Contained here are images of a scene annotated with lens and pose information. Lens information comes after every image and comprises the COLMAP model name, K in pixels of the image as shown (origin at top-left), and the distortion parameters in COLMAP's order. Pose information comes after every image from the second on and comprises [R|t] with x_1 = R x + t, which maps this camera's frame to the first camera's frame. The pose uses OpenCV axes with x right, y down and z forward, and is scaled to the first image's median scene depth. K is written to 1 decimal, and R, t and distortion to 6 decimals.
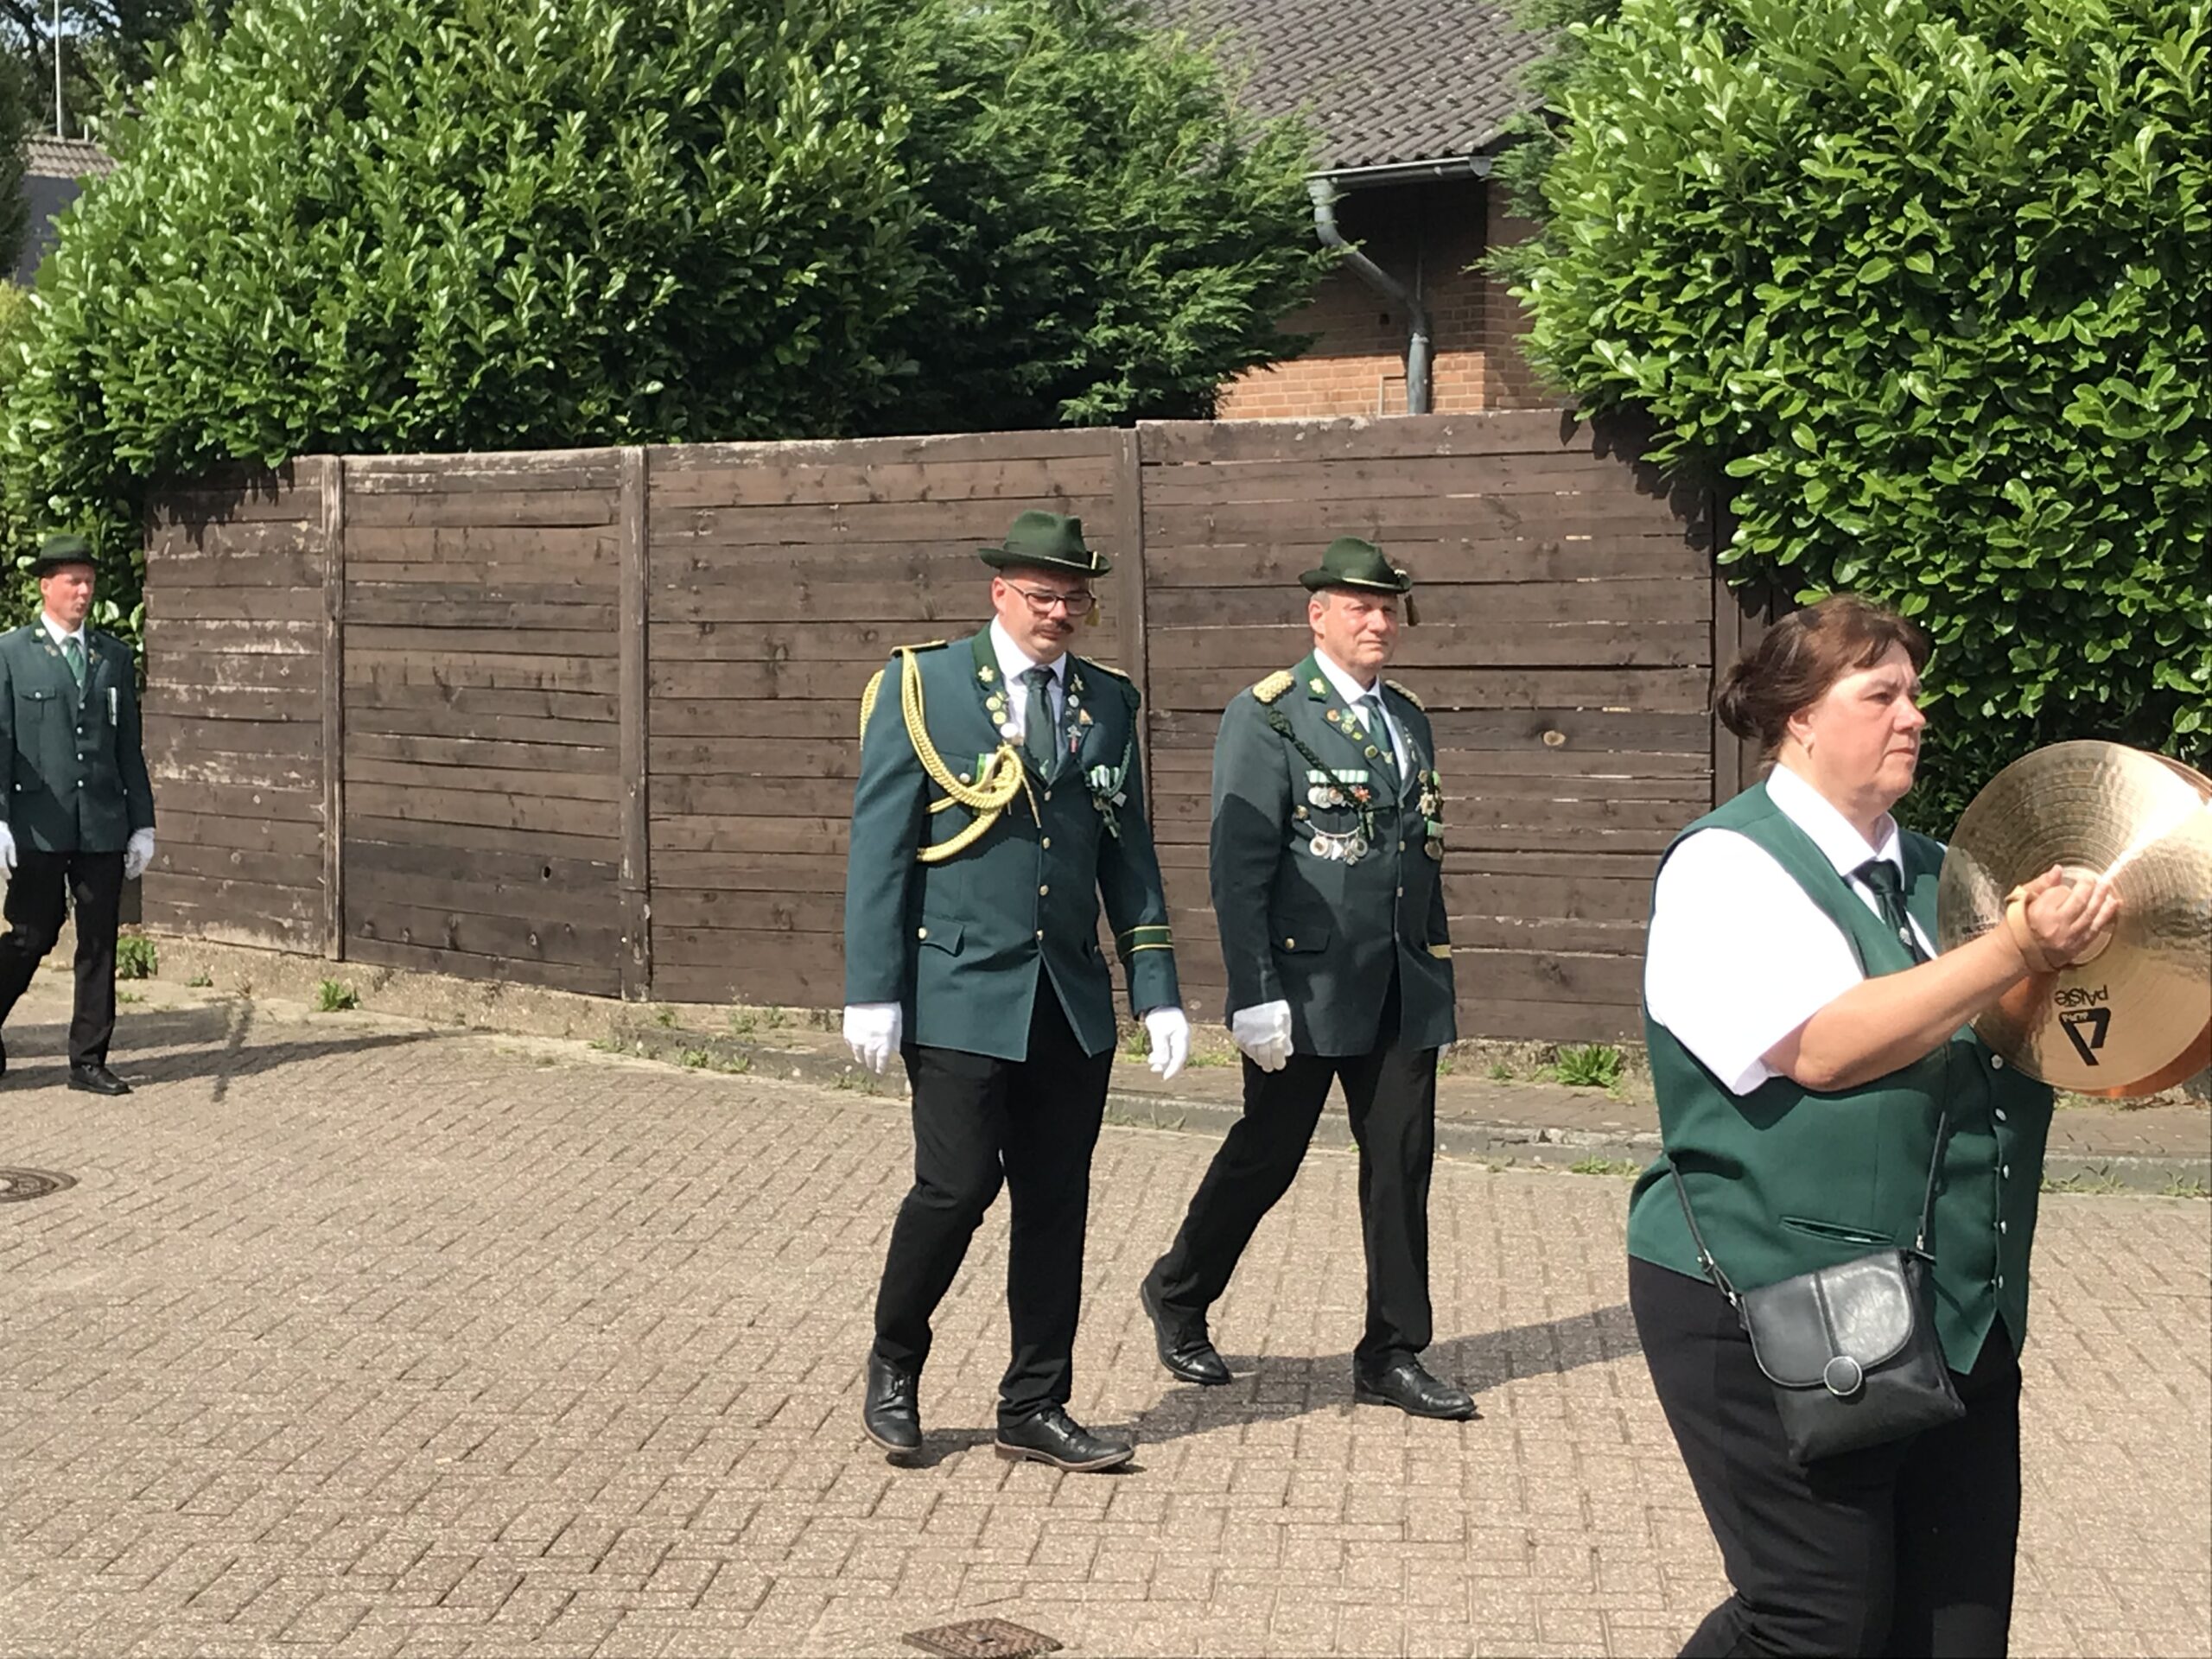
lens RADIAL K [[4137.6, 0, 1095.4], [0, 4137.6, 739.0], [0, 0, 1]] dist [0.329420, -1.612563]
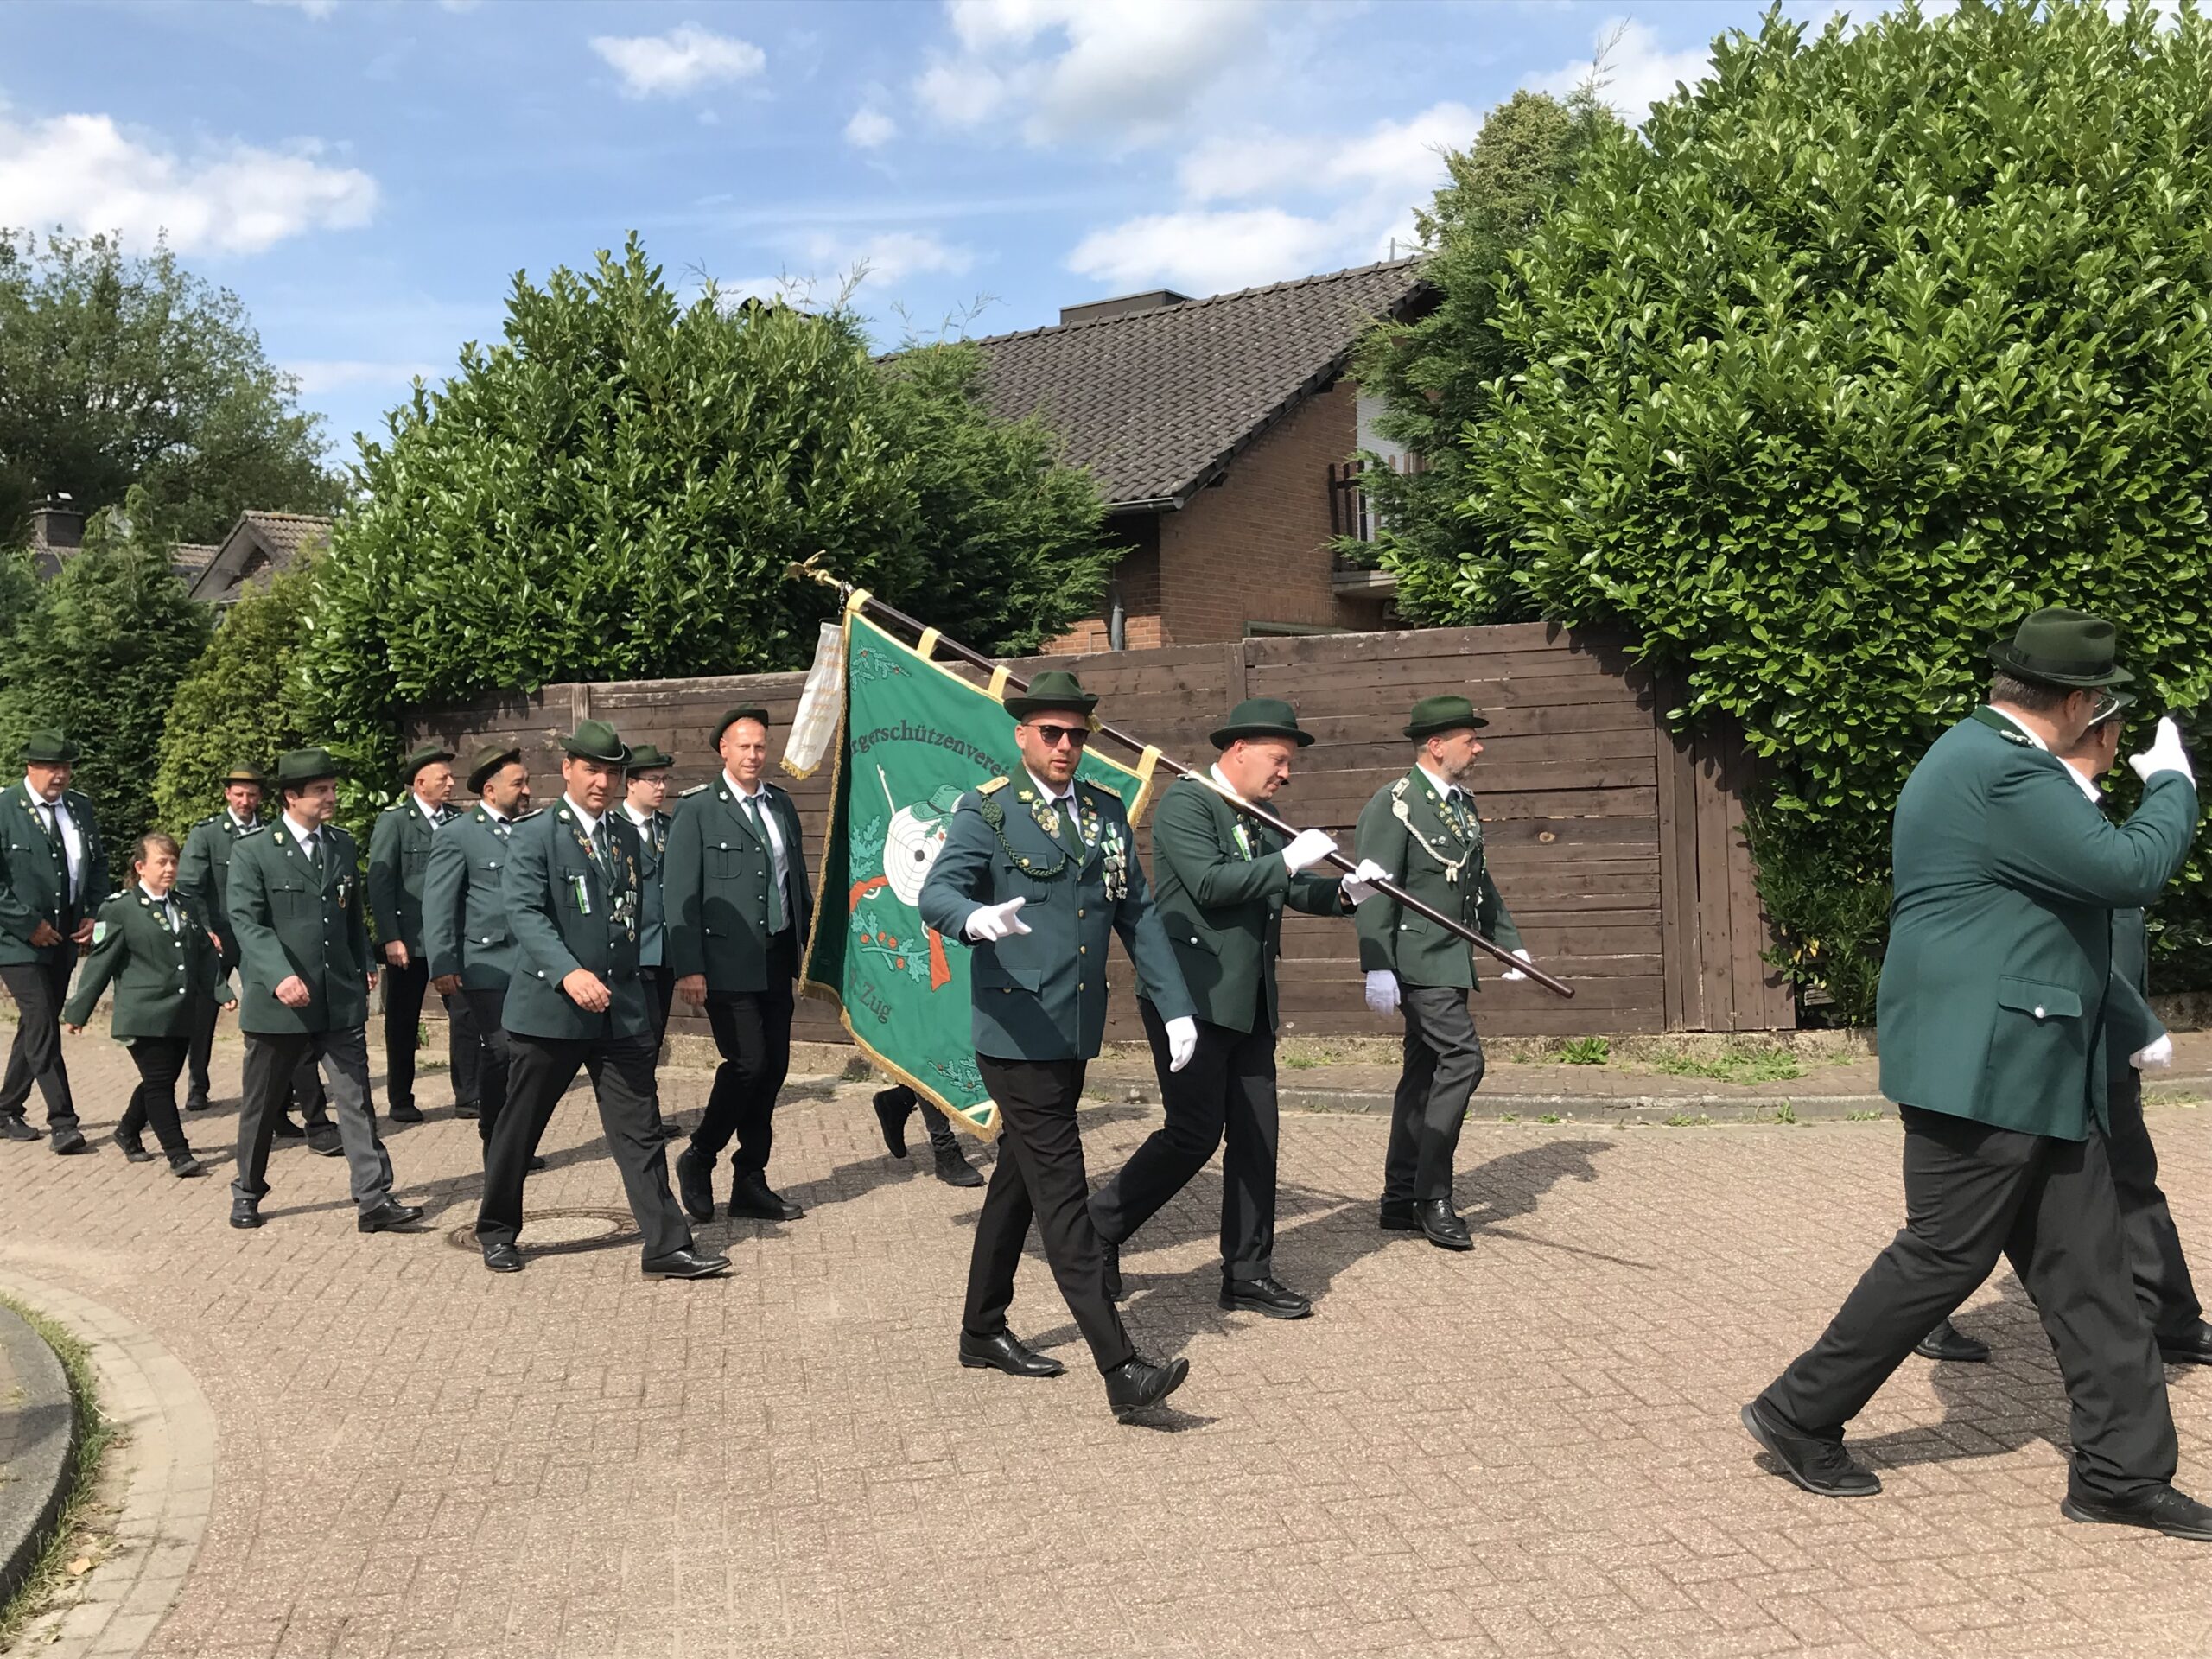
lens RADIAL K [[2190.8, 0, 1110.7], [0, 2190.8, 788.4], [0, 0, 1]] dist [0.077477, -0.193573]
pose [[0.964893, -0.035304, 0.260260, -0.201873], [0.043203, 0.998761, -0.024691, -0.003852], [-0.259066, 0.035068, 0.965223, 0.206897]]
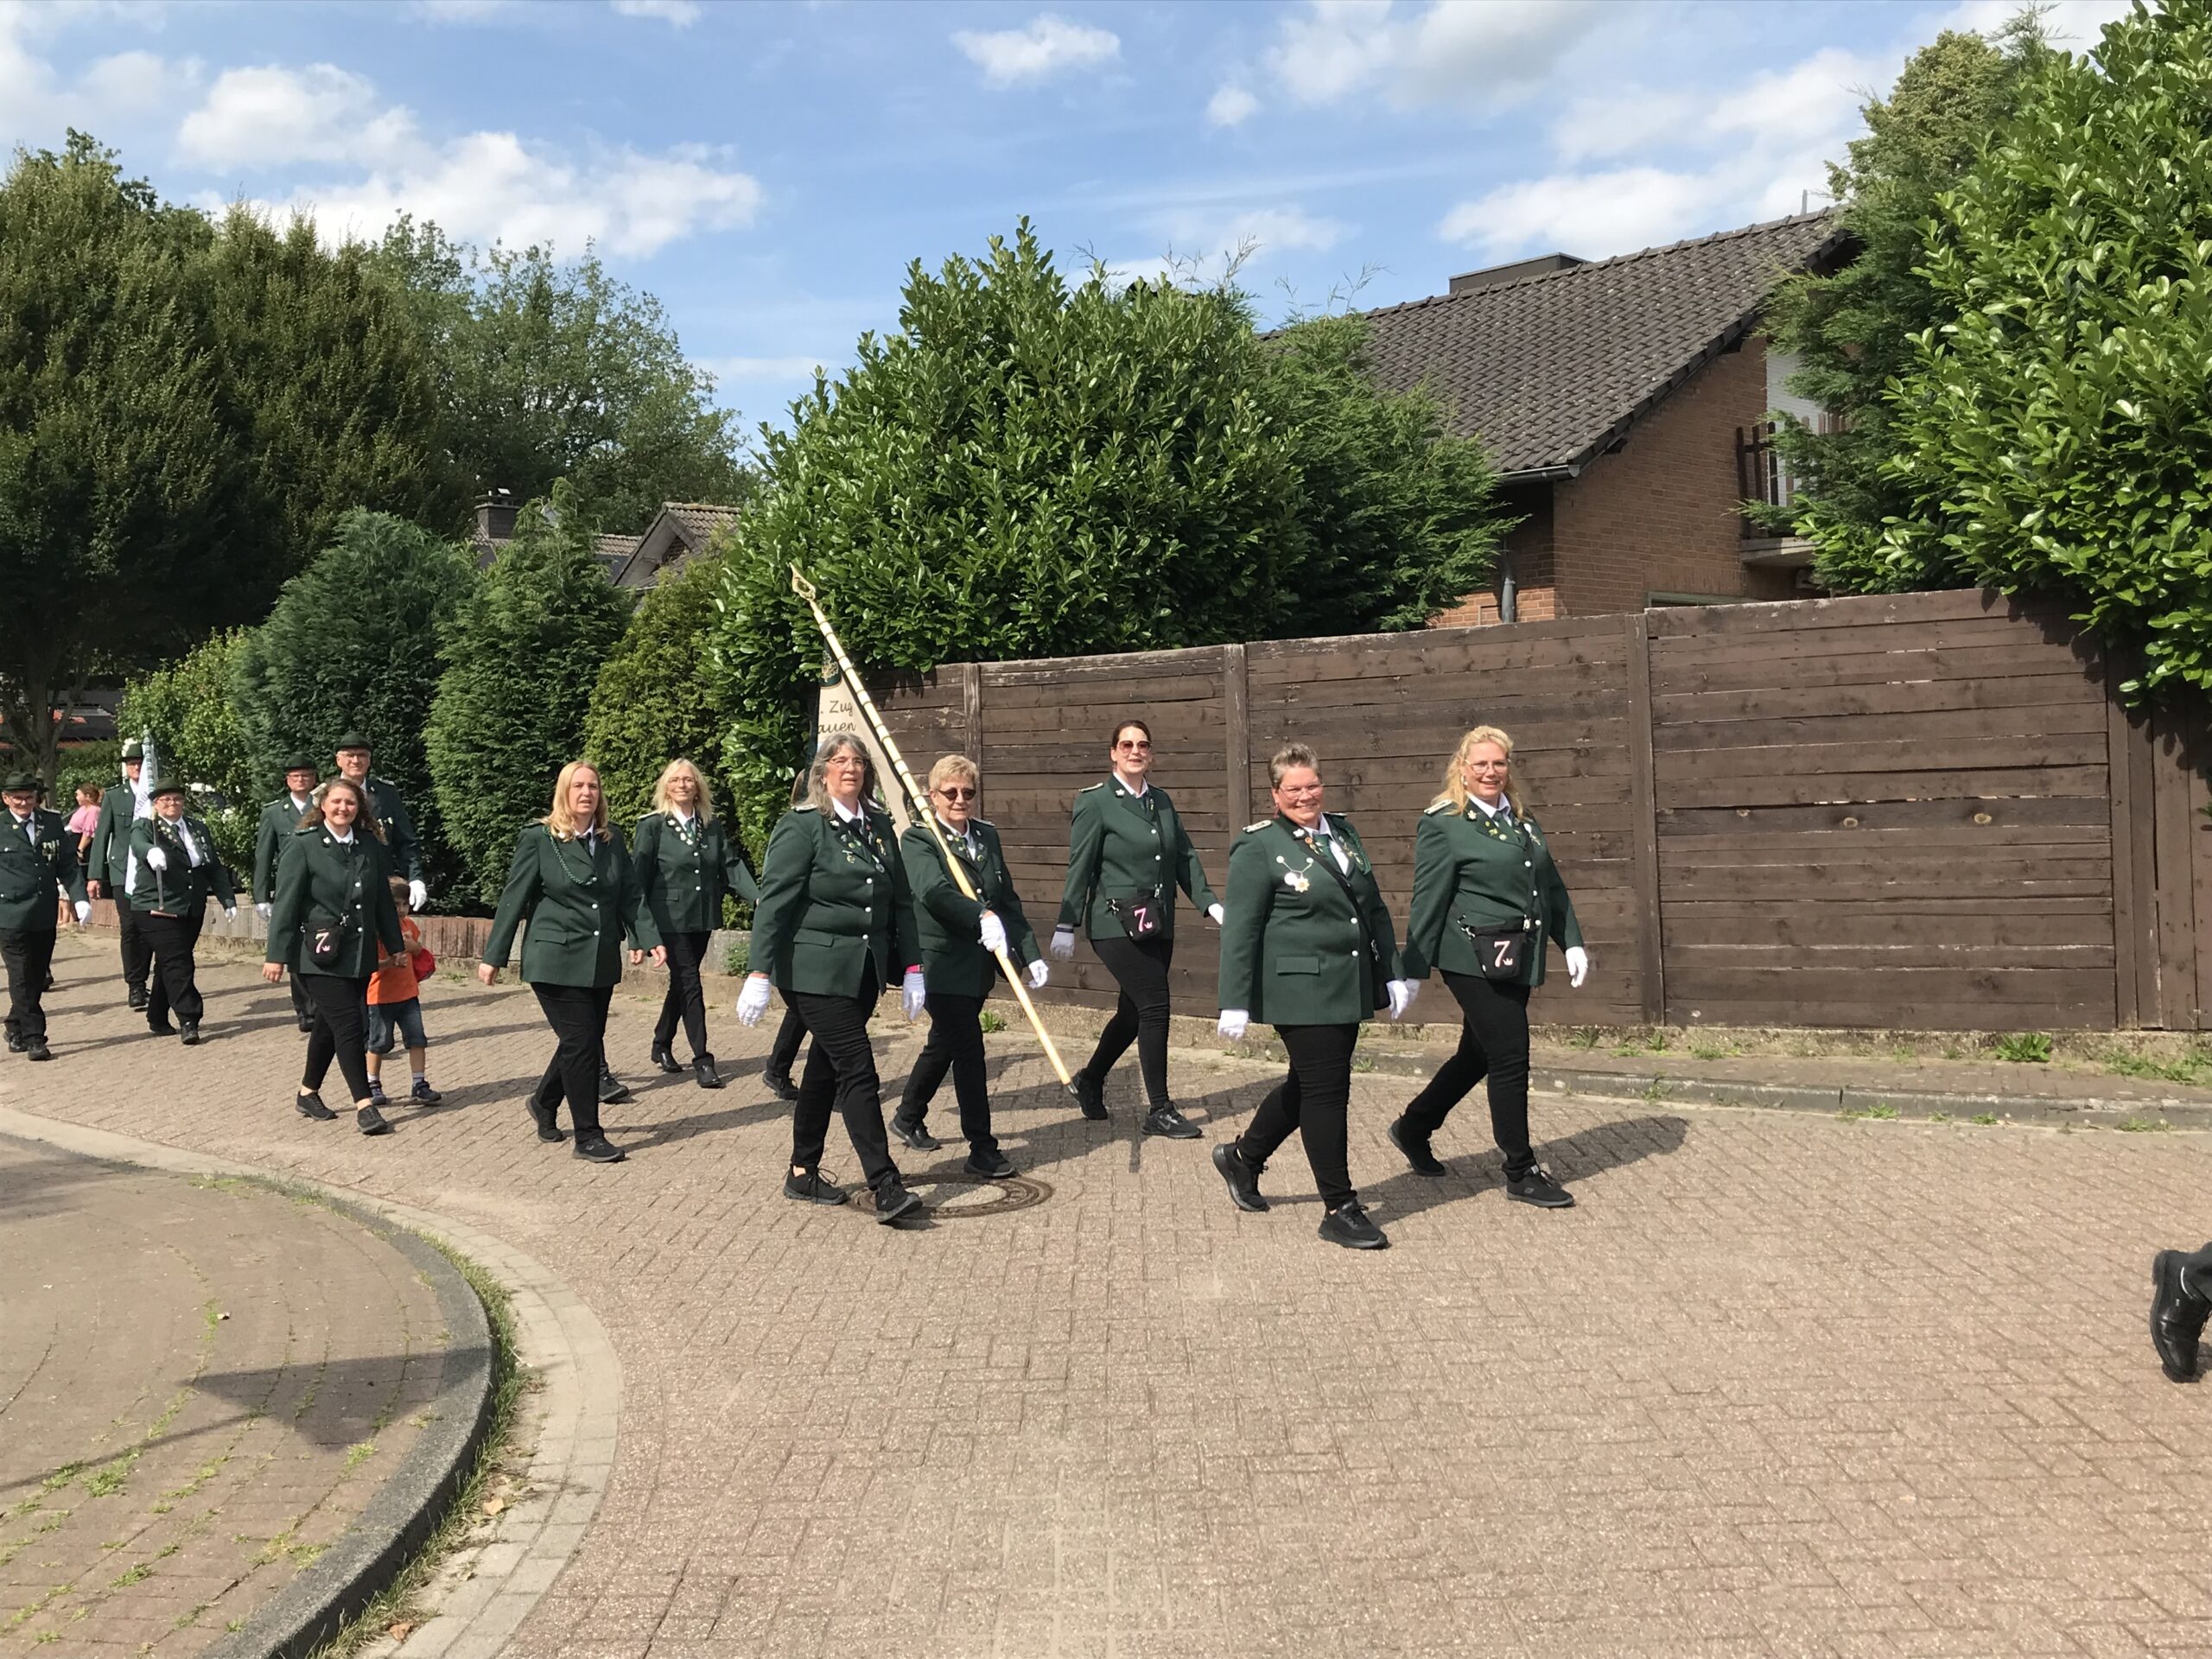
lens RADIAL K [[2167.3, 0, 1096.2], [0, 2167.3, 788.8], [0, 0, 1]] dist [0.189189, -0.489508]
pose [[0.995982, -0.032235, 0.083545, -0.201044], [0.034247, 0.999154, -0.022764, -0.003113], [-0.082741, 0.025533, 0.996244, 0.216954]]
